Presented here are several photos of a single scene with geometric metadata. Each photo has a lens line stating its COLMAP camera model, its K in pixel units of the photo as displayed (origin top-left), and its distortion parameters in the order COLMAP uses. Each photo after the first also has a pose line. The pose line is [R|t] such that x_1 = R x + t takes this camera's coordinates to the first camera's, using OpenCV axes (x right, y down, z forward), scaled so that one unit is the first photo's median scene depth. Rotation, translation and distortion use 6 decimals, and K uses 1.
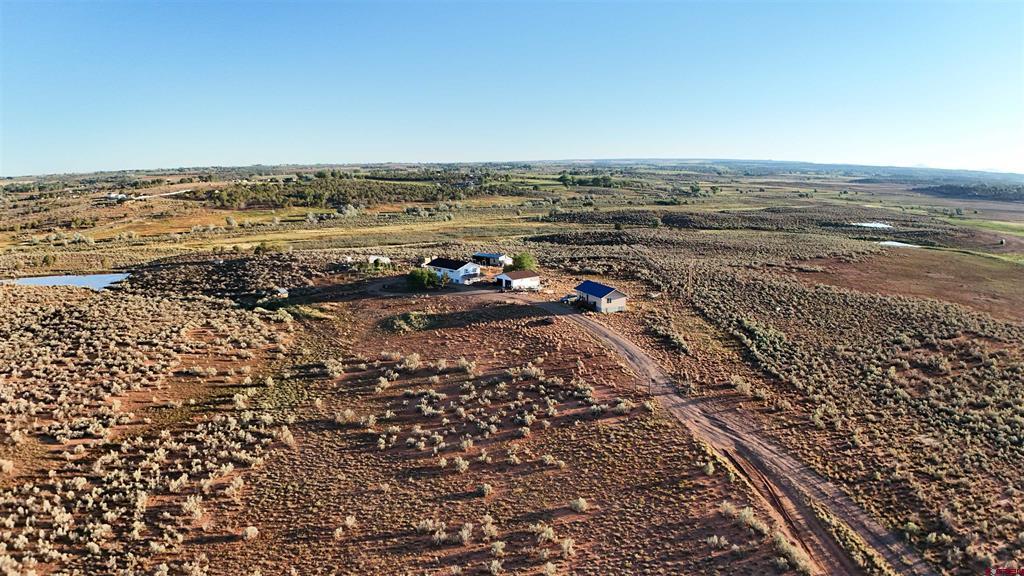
lens RADIAL K [[626.6, 0, 511.1], [0, 626.6, 284.0], [0, 0, 1]] dist [-0.173704, 0.012636]
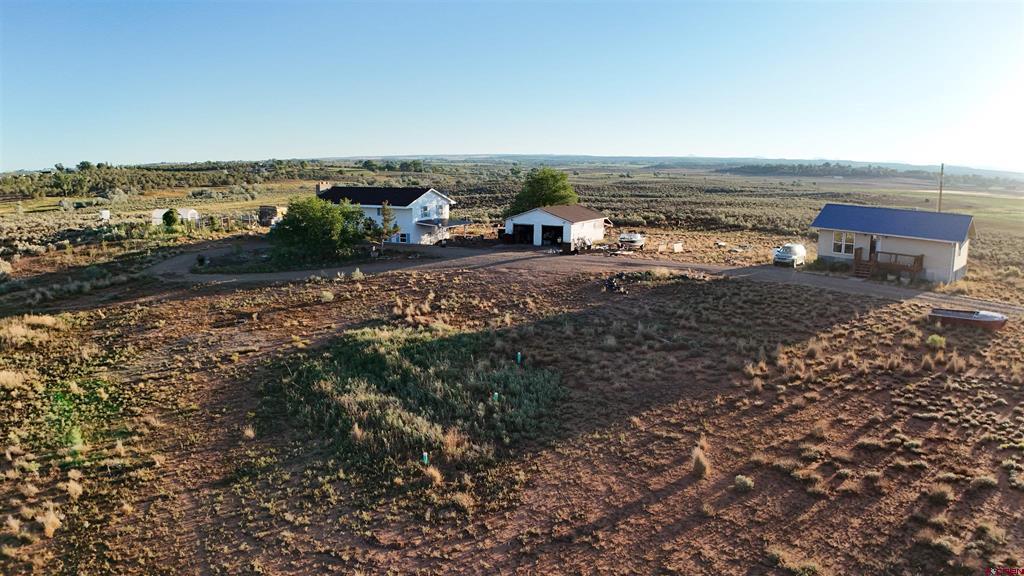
lens RADIAL K [[626.6, 0, 511.1], [0, 626.6, 284.0], [0, 0, 1]] dist [-0.173704, 0.012636]
pose [[0.943721, -0.058324, 0.325559, -0.042559], [0.056861, 0.998284, 0.014017, 0.006206], [-0.325818, 0.005283, 0.945418, 0.177112]]
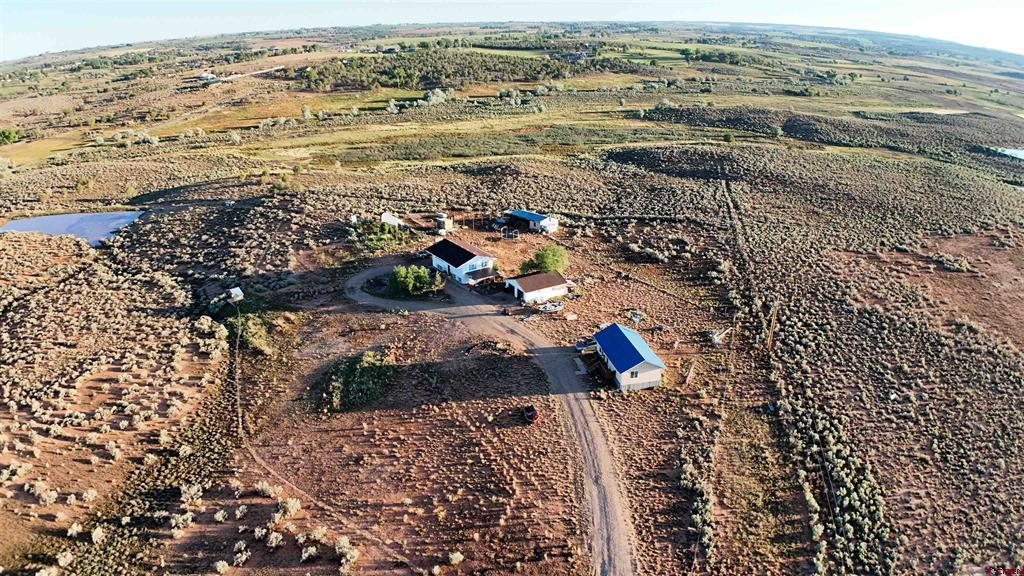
lens RADIAL K [[626.6, 0, 511.1], [0, 626.6, 284.0], [0, 0, 1]] dist [-0.173704, 0.012636]
pose [[0.981132, 0.070135, -0.180171, 0.031895], [-0.029536, 0.975318, 0.218823, -0.047662], [0.191071, -0.209372, 0.958987, 0.080697]]
